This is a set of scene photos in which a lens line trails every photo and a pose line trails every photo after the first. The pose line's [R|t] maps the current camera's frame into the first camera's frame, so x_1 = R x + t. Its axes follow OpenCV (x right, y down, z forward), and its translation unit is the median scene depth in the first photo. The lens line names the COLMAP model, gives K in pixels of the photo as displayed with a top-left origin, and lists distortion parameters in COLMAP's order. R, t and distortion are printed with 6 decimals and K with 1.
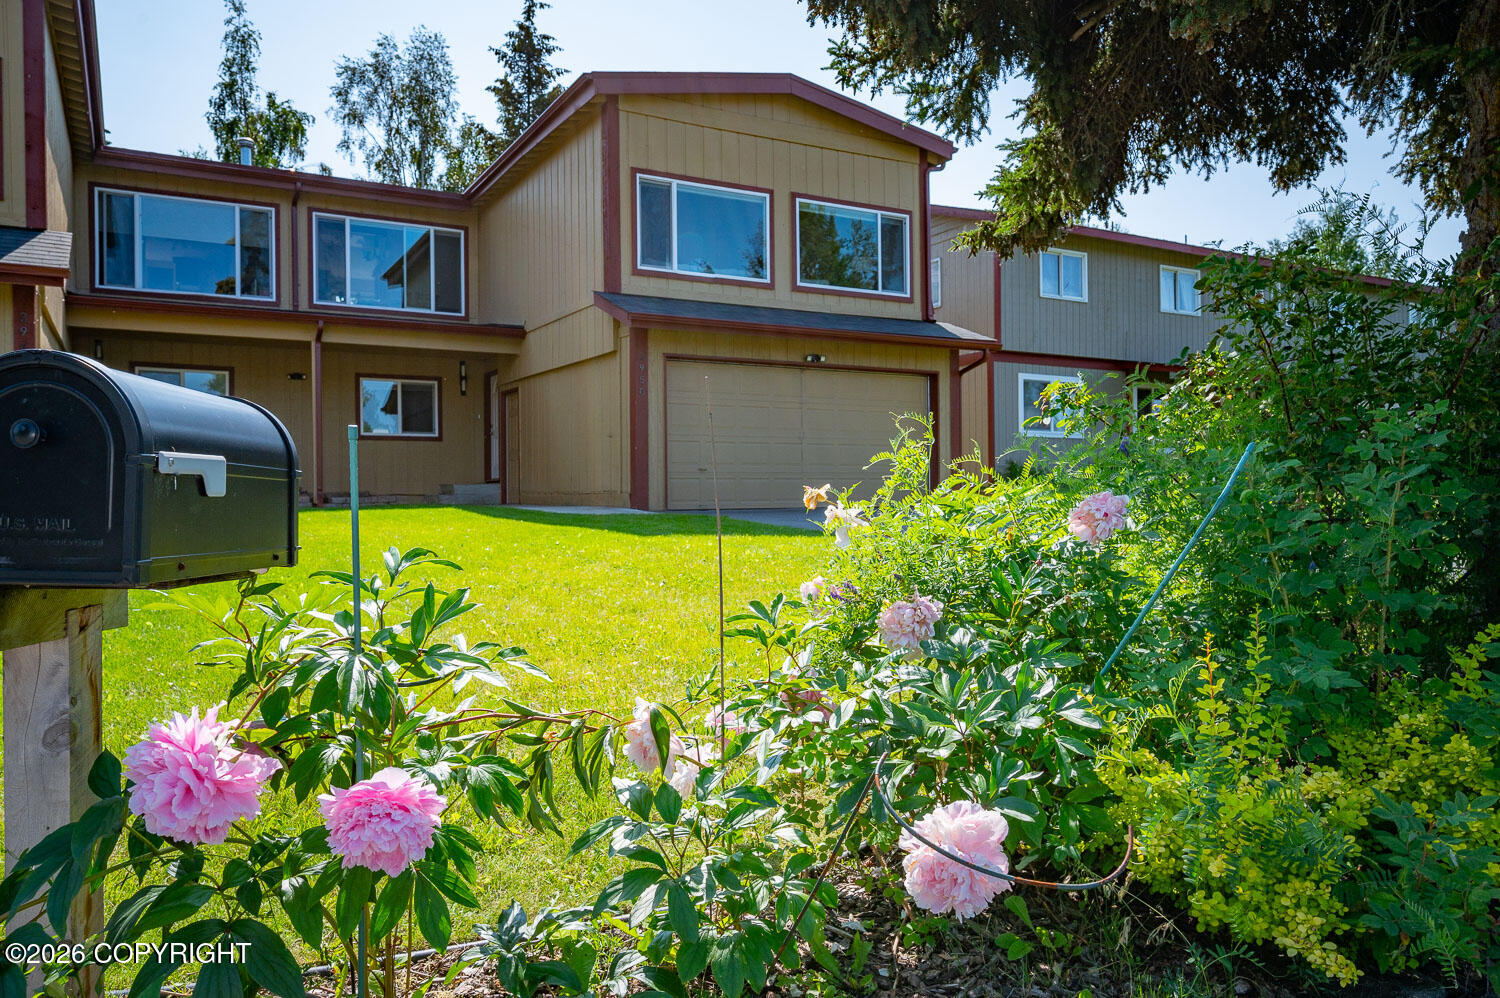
lens RADIAL K [[1116.1, 0, 755.8], [0, 1116.1, 499.7], [0, 0, 1]] dist [-0.008713, 0.001771]
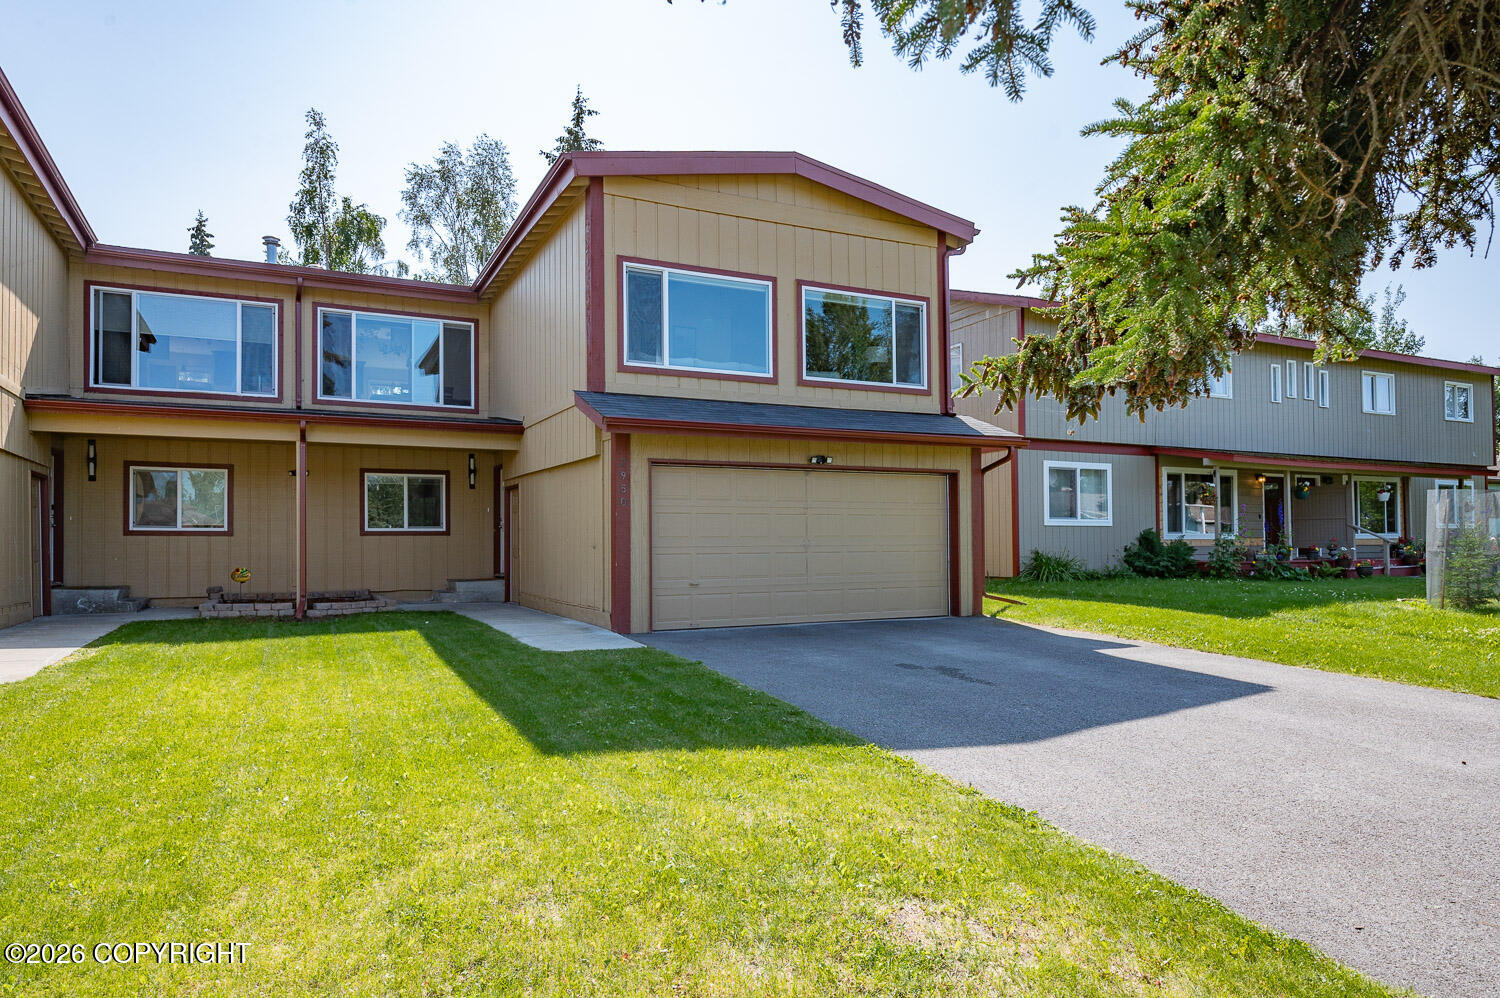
lens RADIAL K [[923.6, 0, 741.5], [0, 923.6, 504.7], [0, 0, 1]] dist [-0.010775, 0.000662]
pose [[0.997138, 0.002458, -0.075567, 0.041846], [-0.004801, 0.999513, -0.030847, -0.060902], [0.075454, 0.031121, 0.996663, 0.224019]]
